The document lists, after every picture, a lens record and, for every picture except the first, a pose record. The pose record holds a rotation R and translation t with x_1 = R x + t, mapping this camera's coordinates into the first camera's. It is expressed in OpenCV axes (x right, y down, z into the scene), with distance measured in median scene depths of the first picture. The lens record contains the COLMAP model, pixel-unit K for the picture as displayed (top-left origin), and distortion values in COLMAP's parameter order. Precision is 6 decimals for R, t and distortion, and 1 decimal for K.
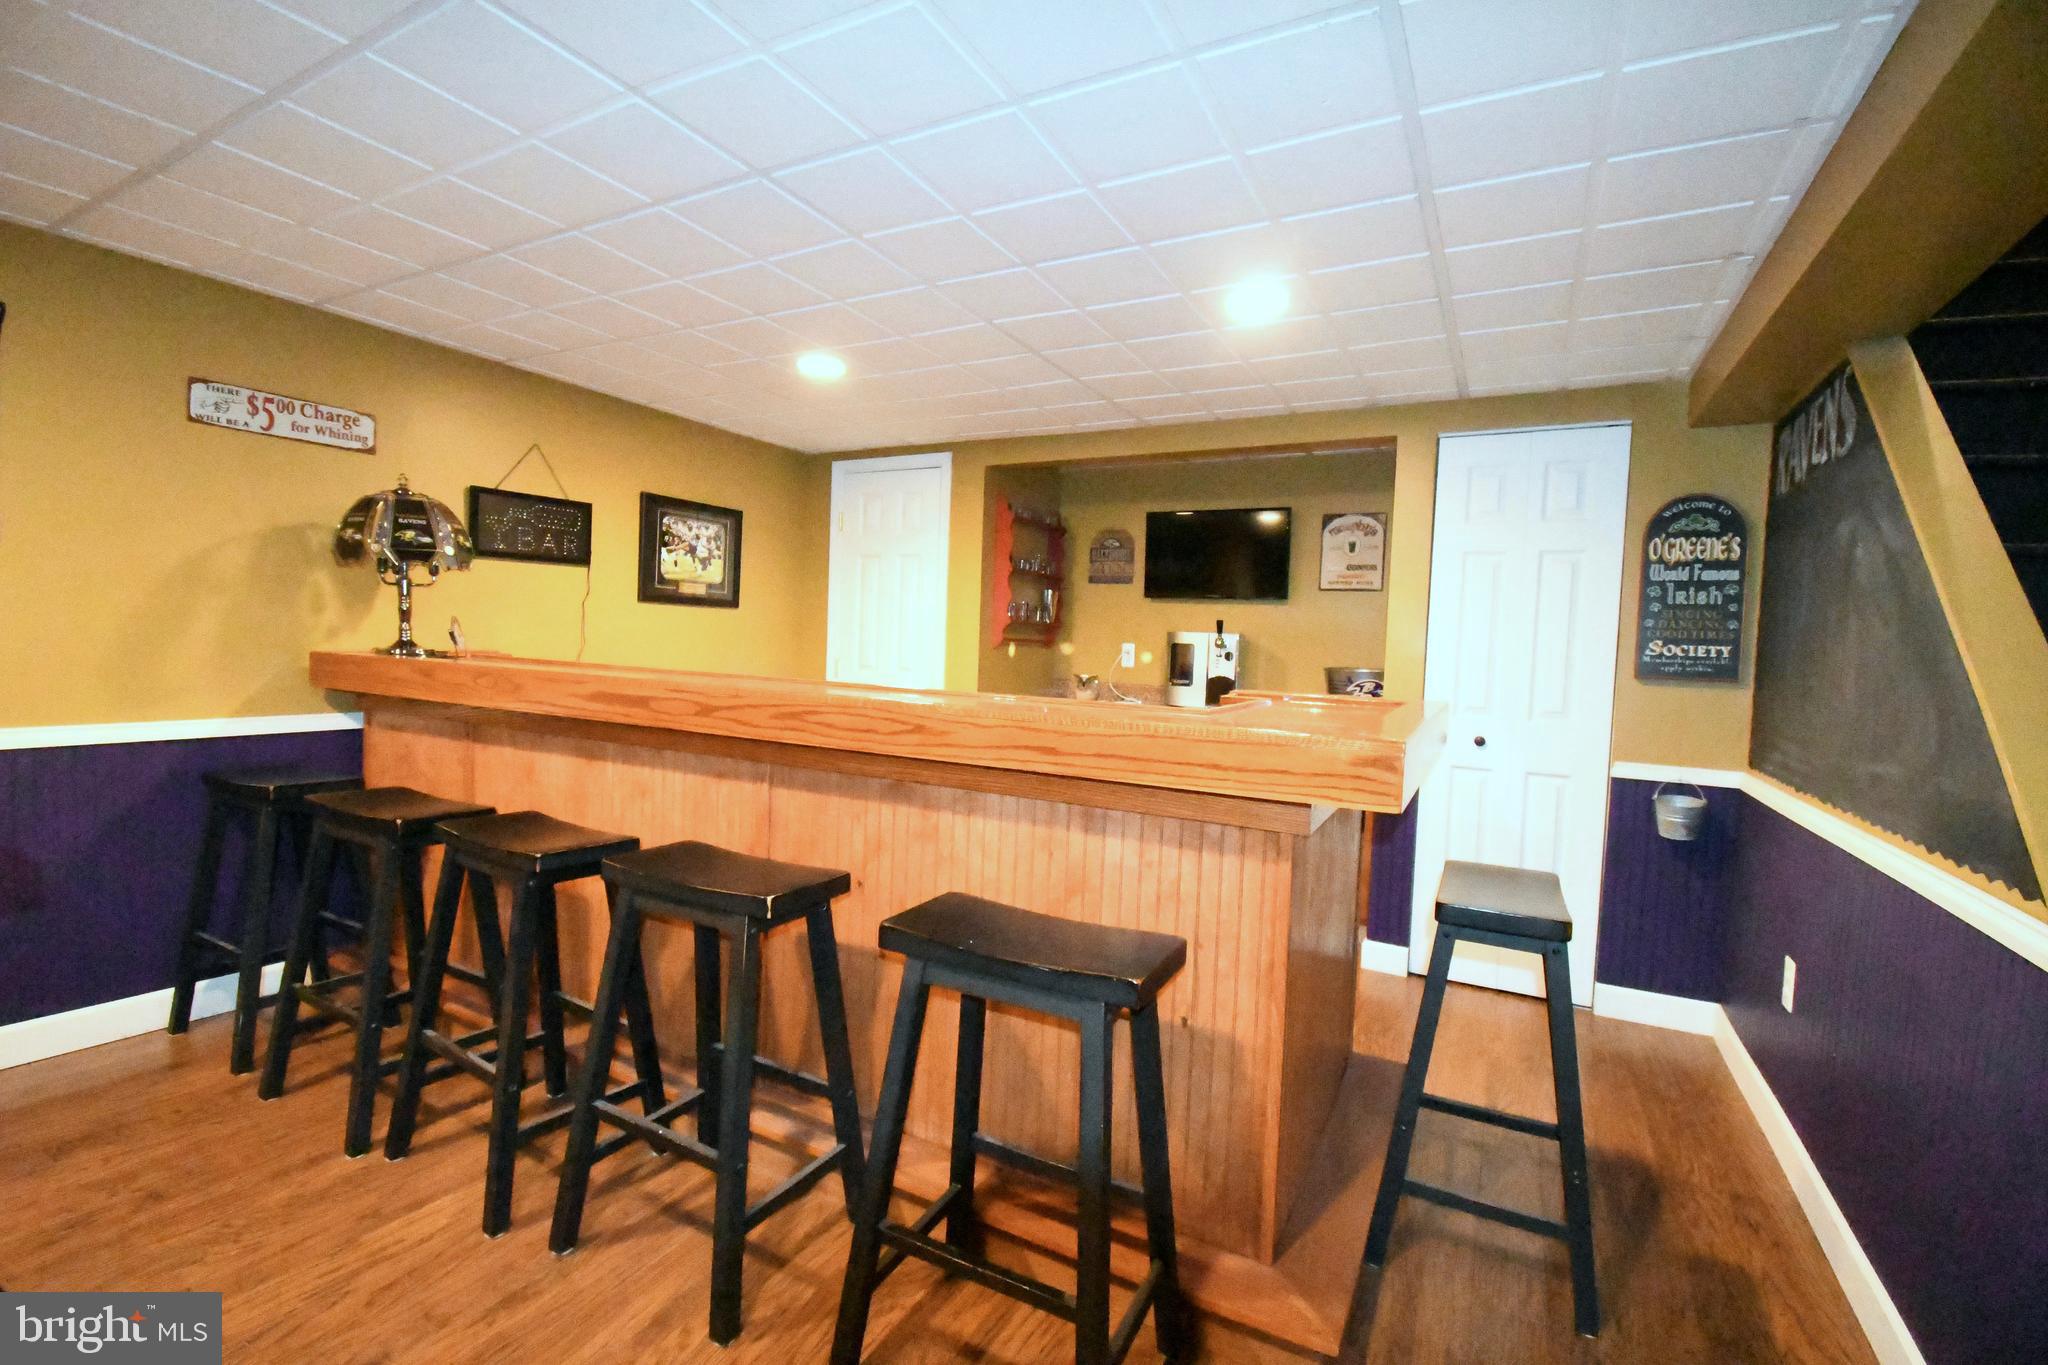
lens RADIAL K [[906.2, 0, 1027.5], [0, 906.2, 680.0], [0, 0, 1]] dist [0.023955, -0.027700]
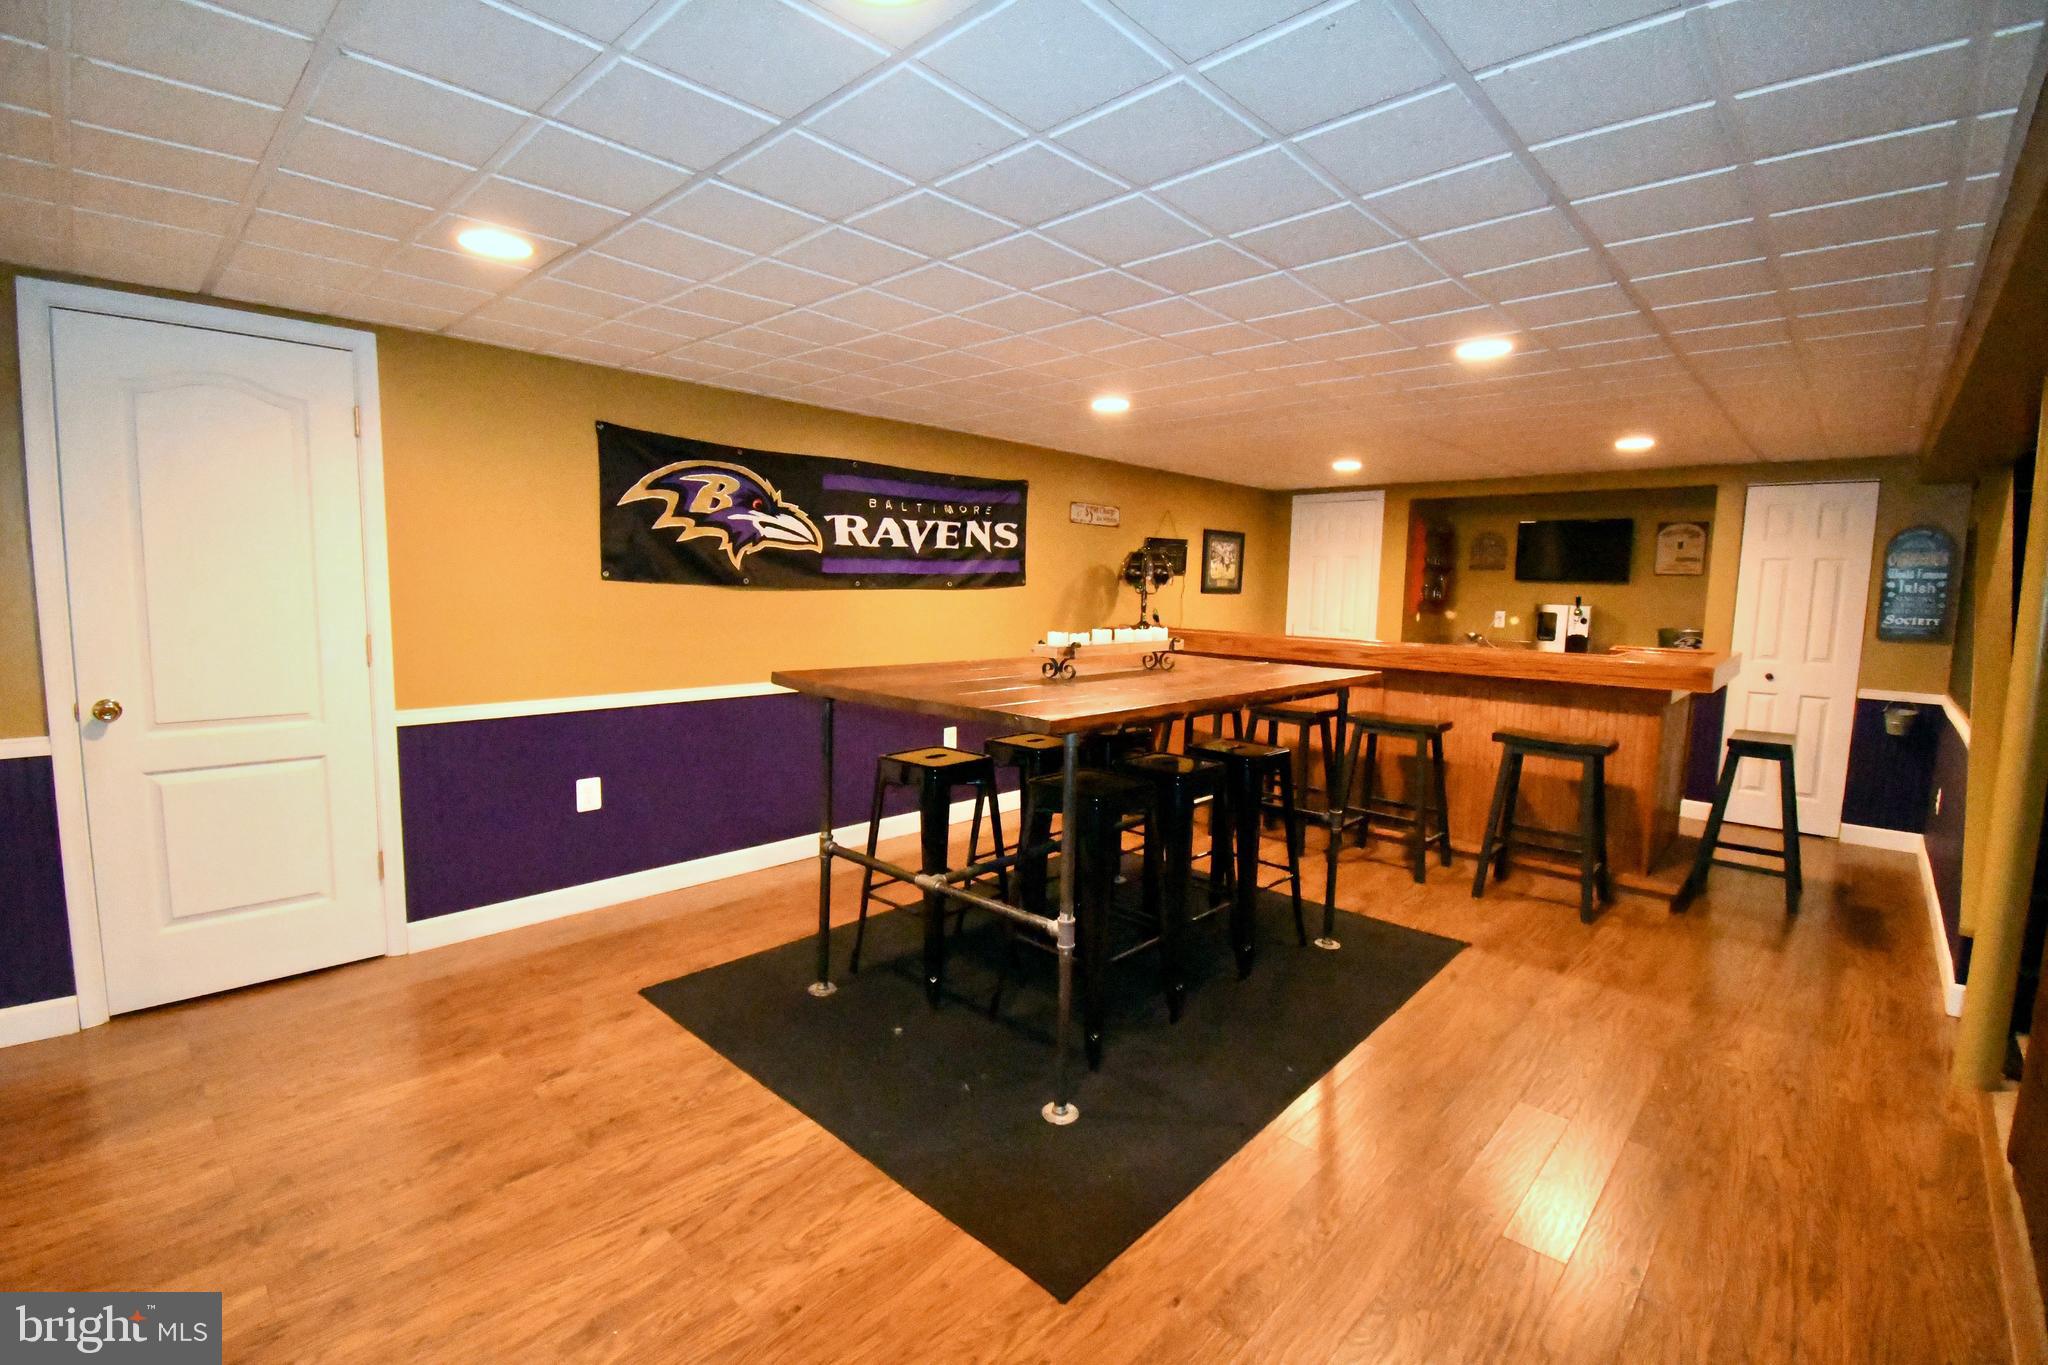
lens RADIAL K [[906.2, 0, 1027.5], [0, 906.2, 680.0], [0, 0, 1]] dist [0.023955, -0.027700]
pose [[0.965755, 0.009486, -0.259283, -0.287818], [0.005118, 0.998440, 0.055593, -0.018285], [0.259406, -0.055016, 0.964200, -0.727818]]
